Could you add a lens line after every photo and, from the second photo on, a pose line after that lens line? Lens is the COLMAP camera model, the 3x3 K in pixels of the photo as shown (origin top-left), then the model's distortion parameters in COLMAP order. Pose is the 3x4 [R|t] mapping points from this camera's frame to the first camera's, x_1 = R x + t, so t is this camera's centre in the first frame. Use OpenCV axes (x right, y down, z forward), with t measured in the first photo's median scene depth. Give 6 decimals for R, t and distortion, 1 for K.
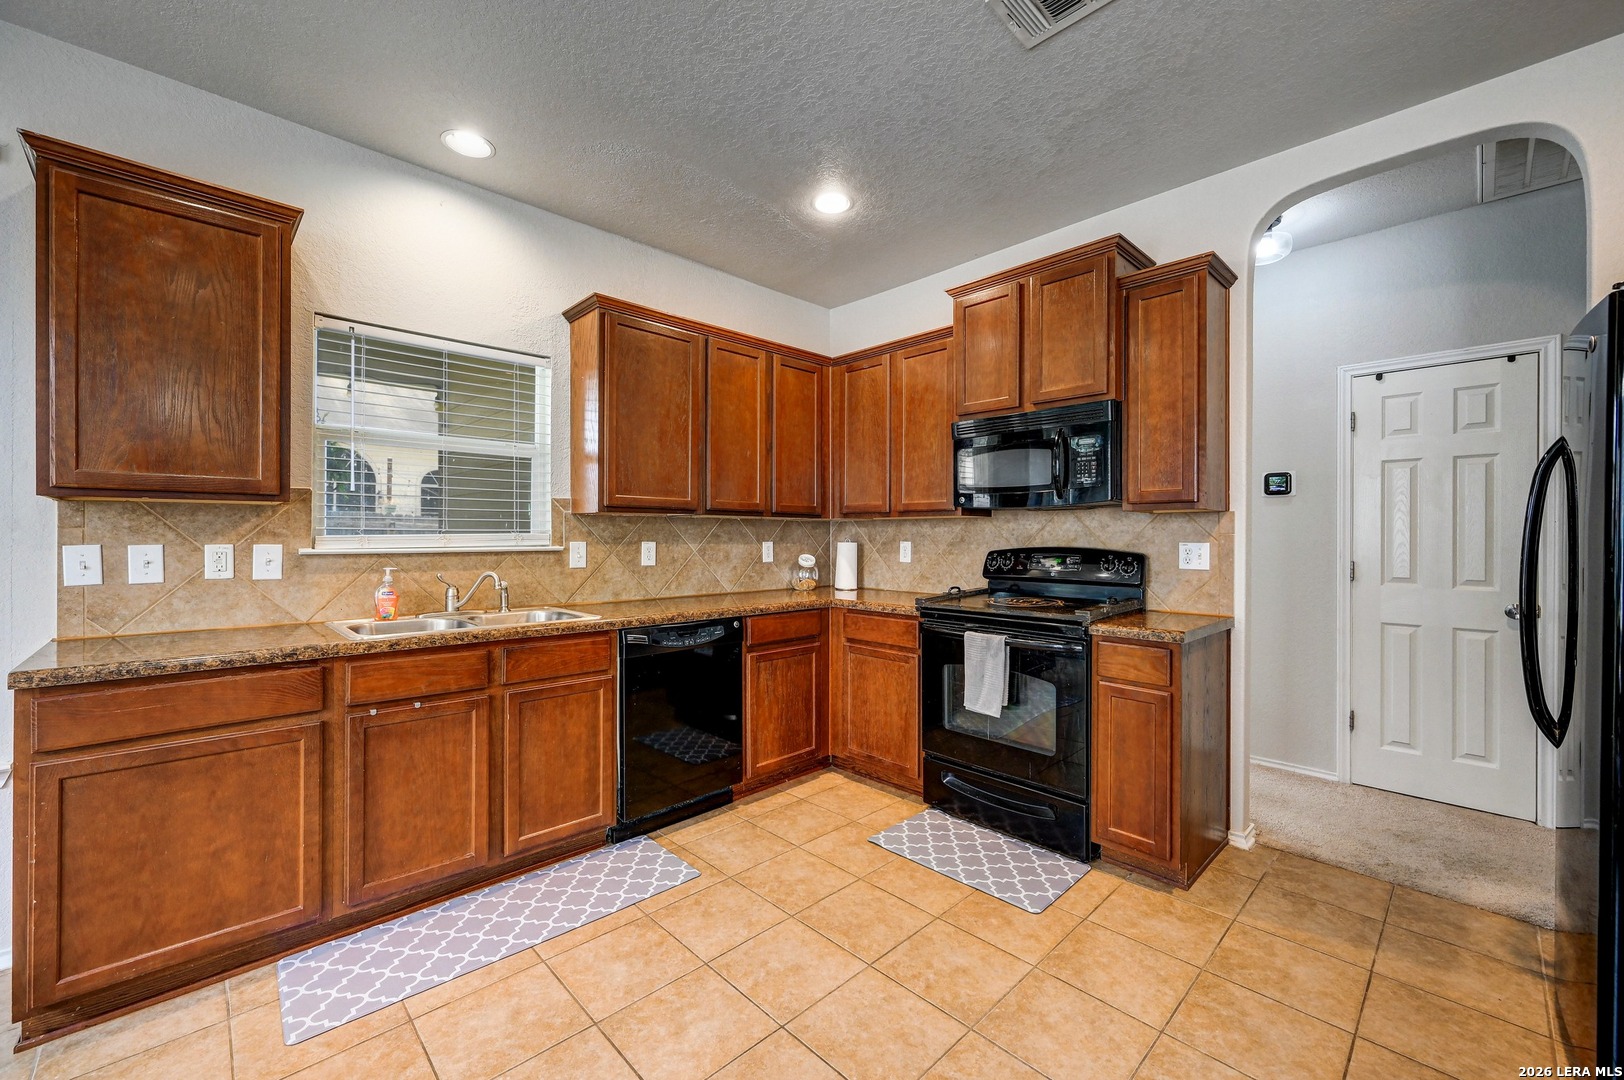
lens RADIAL K [[647.8, 0, 811.9], [0, 647.8, 539.7], [0, 0, 1]] dist [0.002248, 0.000036]
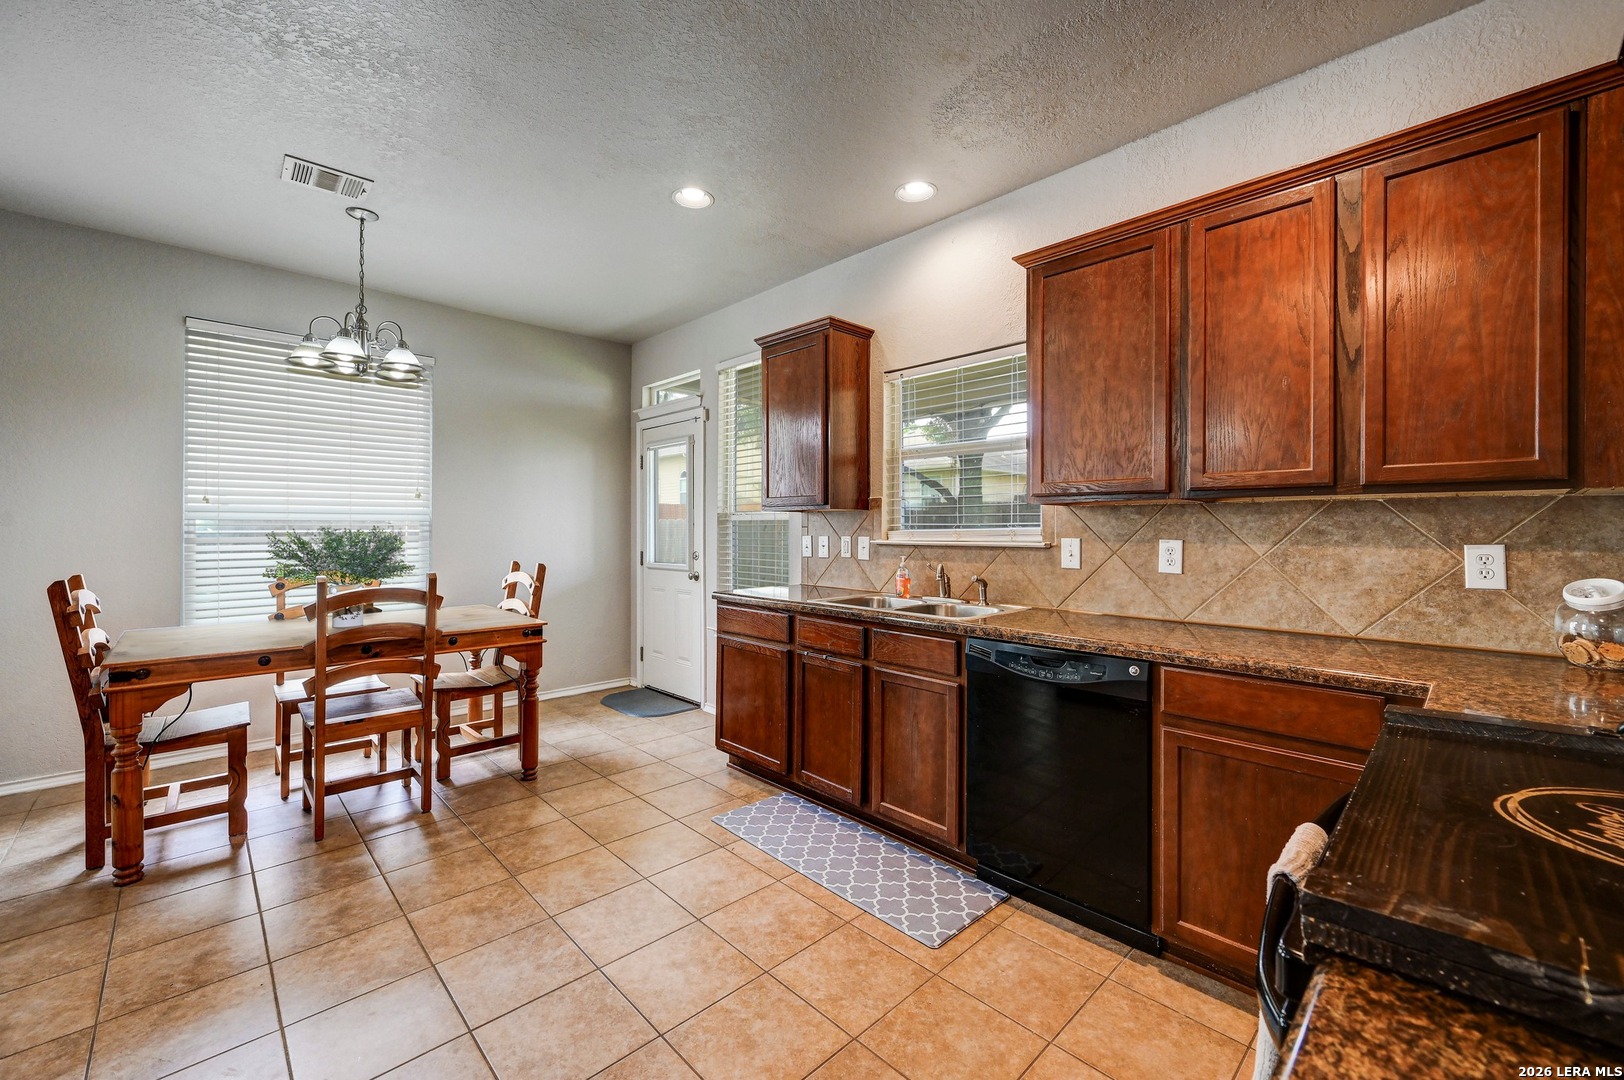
lens RADIAL K [[647.8, 0, 812.6], [0, 647.8, 529.9], [0, 0, 1]] dist [0.002248, 0.000036]
pose [[0.004540, -0.002938, -0.999985, 0.564290], [-0.009800, 0.999948, -0.002982, -0.001803], [0.999942, 0.009814, 0.004511, 0.741745]]
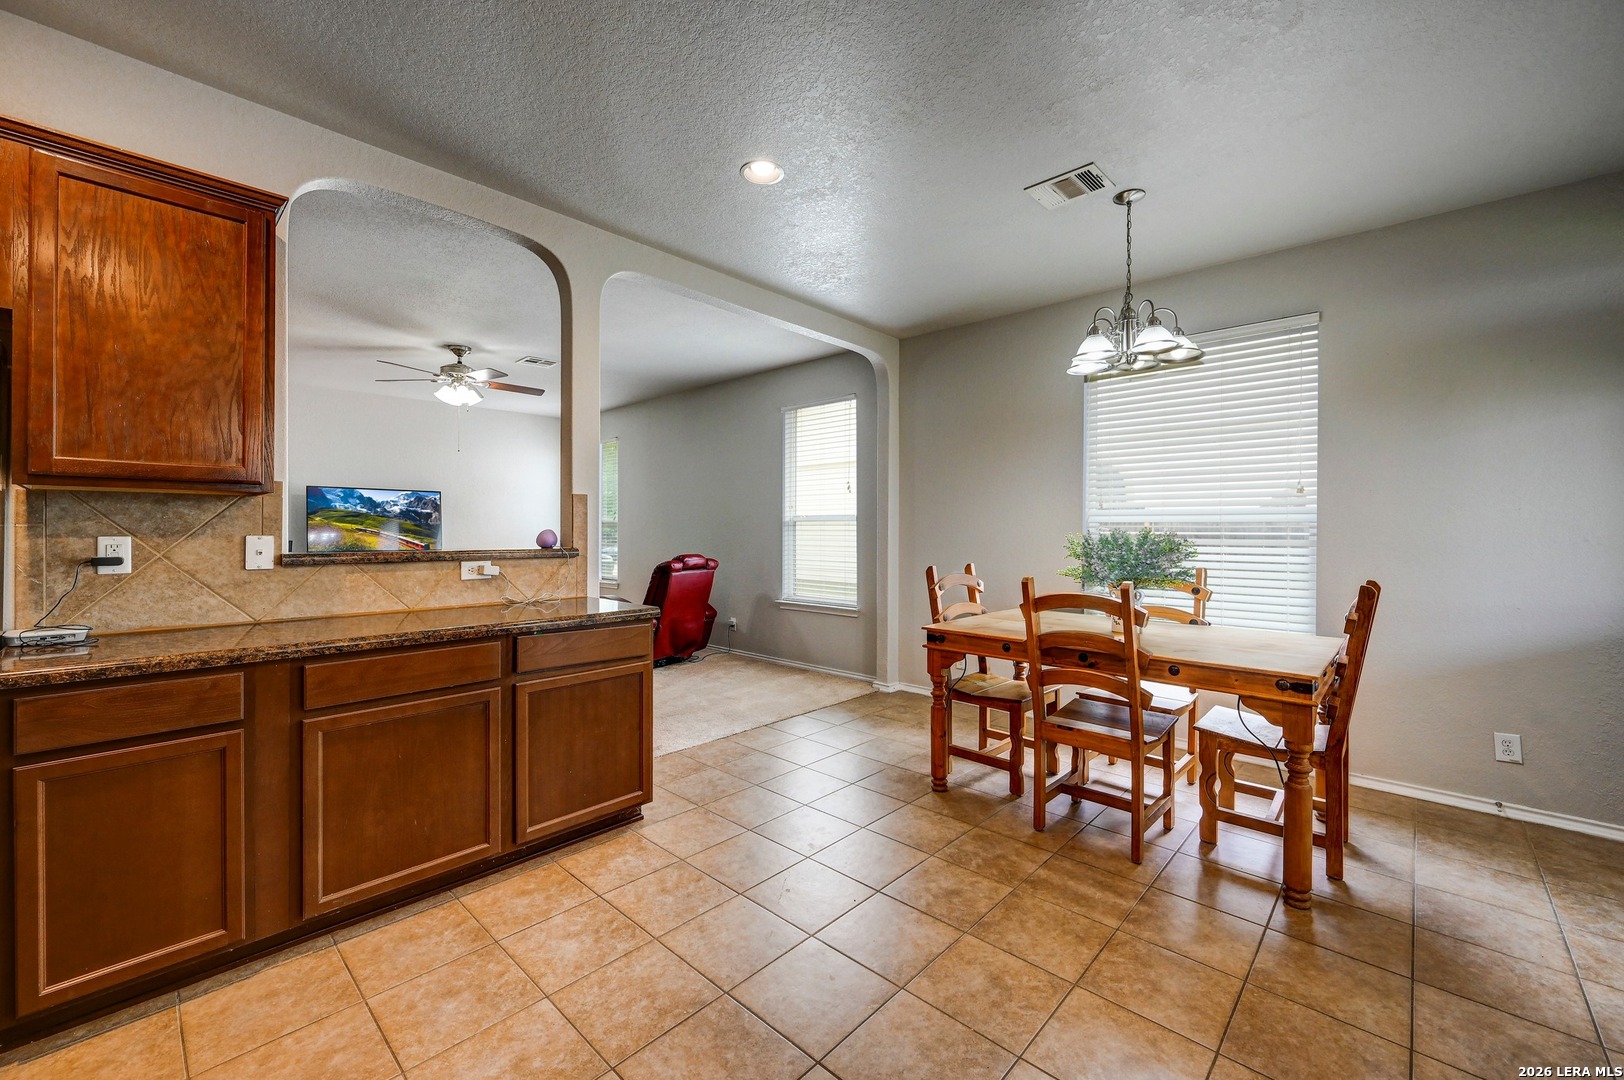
lens RADIAL K [[647.8, 0, 815.9], [0, 647.8, 531.6], [0, 0, 1]] dist [0.002248, 0.000036]
pose [[-0.998214, -0.004635, -0.059567, 0.005672], [-0.004956, 0.999974, 0.005241, -0.001932], [0.059541, 0.005527, -0.998211, 0.990756]]
